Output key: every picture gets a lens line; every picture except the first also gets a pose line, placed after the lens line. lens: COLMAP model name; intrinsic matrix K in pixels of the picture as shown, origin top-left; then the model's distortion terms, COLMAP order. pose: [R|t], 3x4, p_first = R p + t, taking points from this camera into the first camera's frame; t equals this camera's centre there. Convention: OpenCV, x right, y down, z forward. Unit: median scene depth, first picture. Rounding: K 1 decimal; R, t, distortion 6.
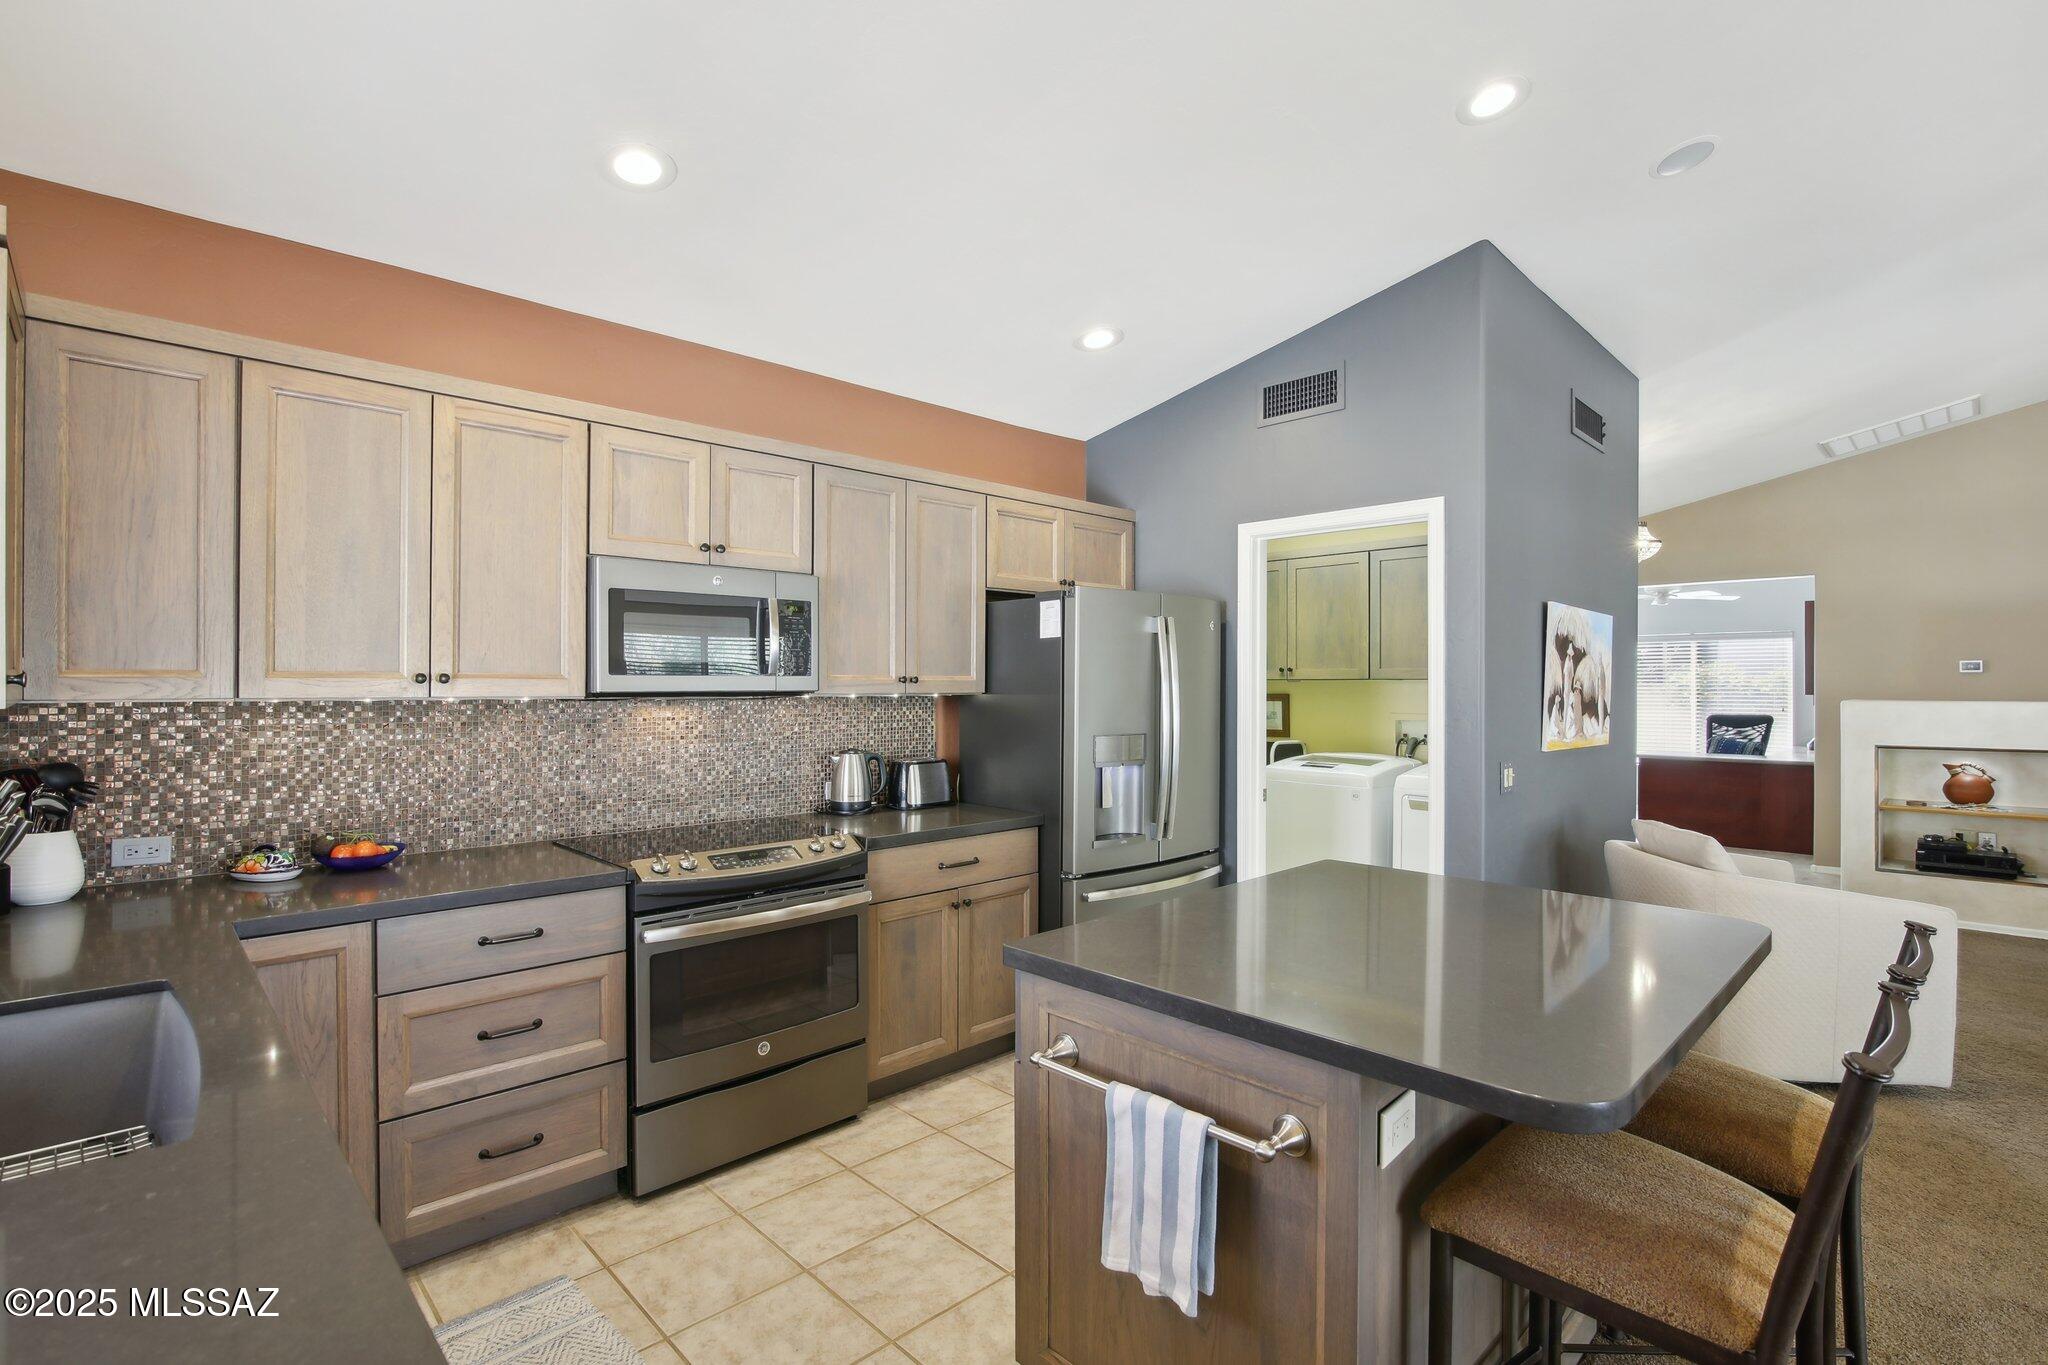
lens RADIAL K [[967.2, 0, 1034.5], [0, 967.2, 686.8], [0, 0, 1]] dist [-0.014506, 0.001530]
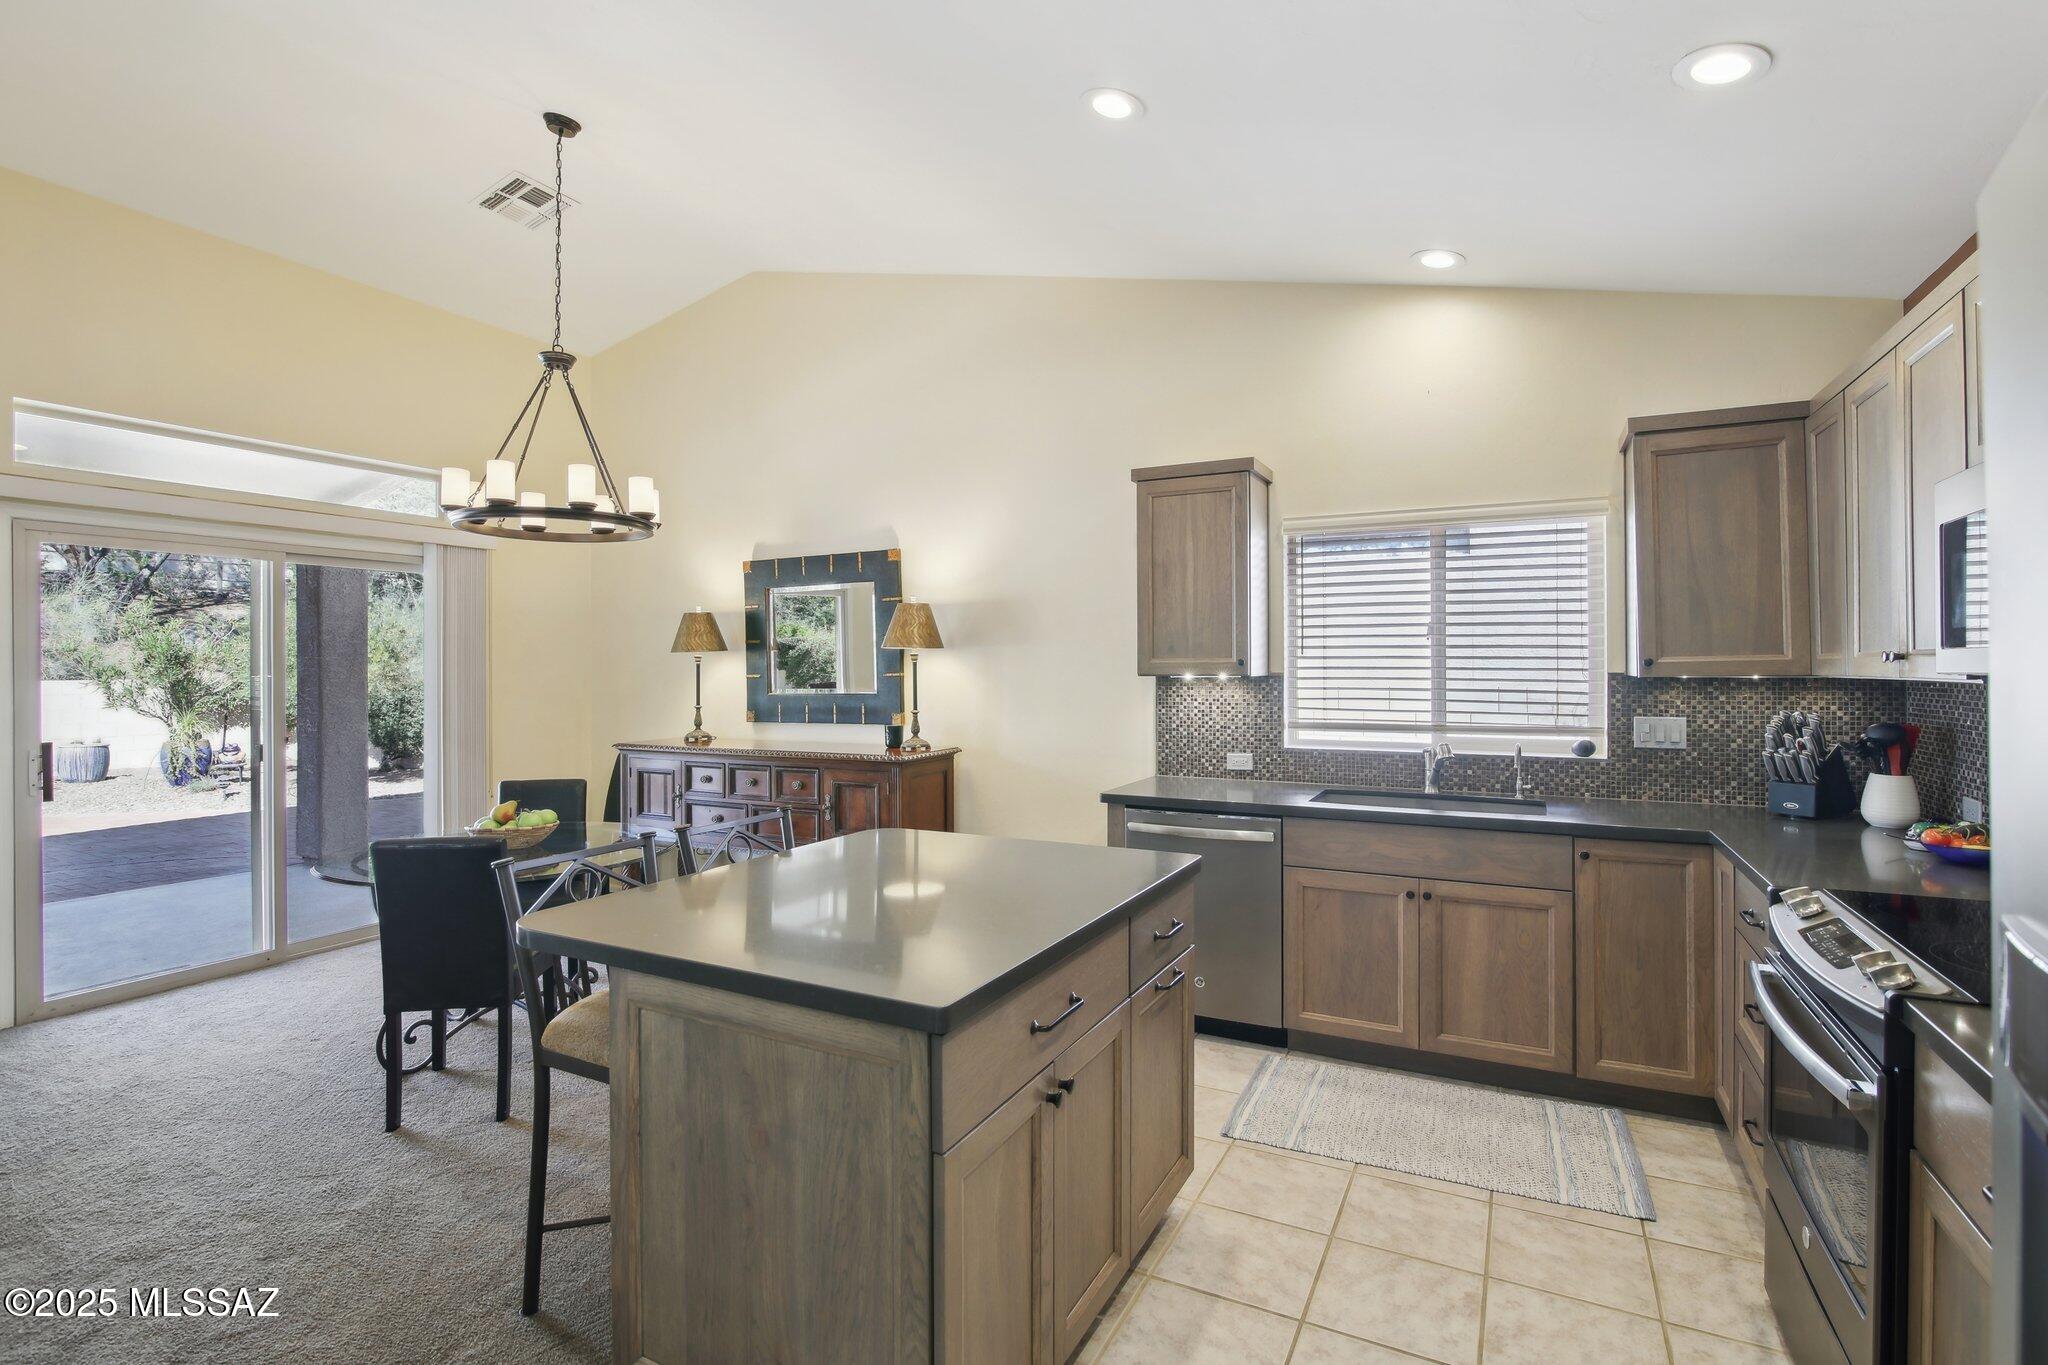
lens RADIAL K [[967.2, 0, 1022.7], [0, 967.2, 666.6], [0, 0, 1]] dist [-0.014506, 0.001530]
pose [[-0.954520, 0.003849, -0.298123, 0.306787], [0.004368, 0.999990, -0.001073, -0.001676], [0.298116, -0.002326, -0.954527, 1.118783]]
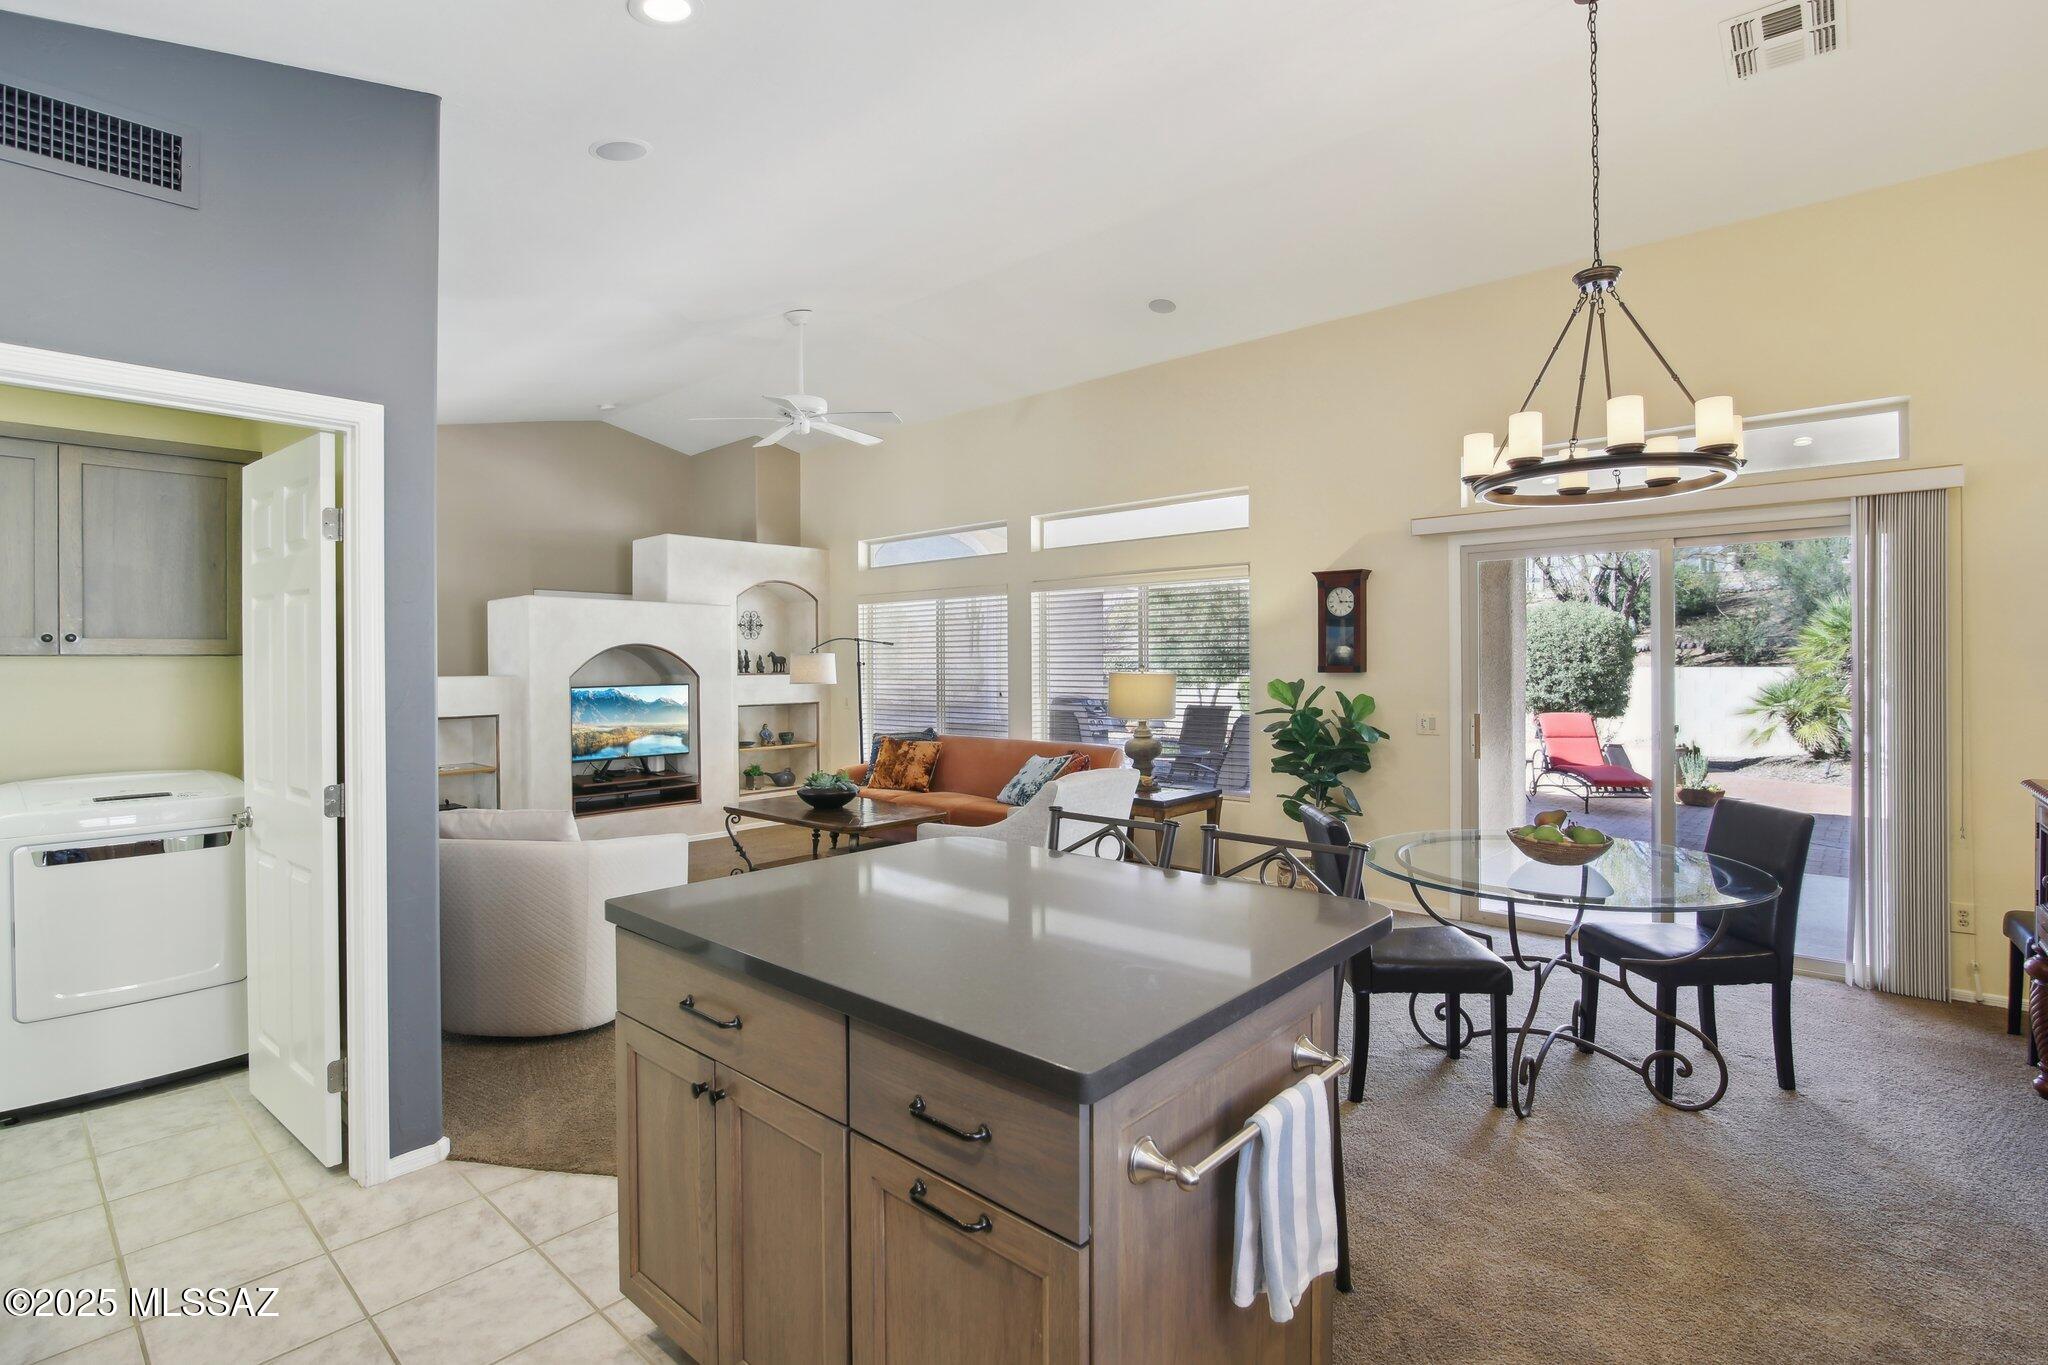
lens RADIAL K [[967.2, 0, 1014.0], [0, 967.2, 665.3], [0, 0, 1]] dist [-0.014506, 0.001530]
pose [[-0.052512, -0.003405, 0.998615, -0.323021], [0.003278, 0.999988, 0.003582, -0.000881], [-0.998615, 0.003461, -0.052500, 0.545601]]
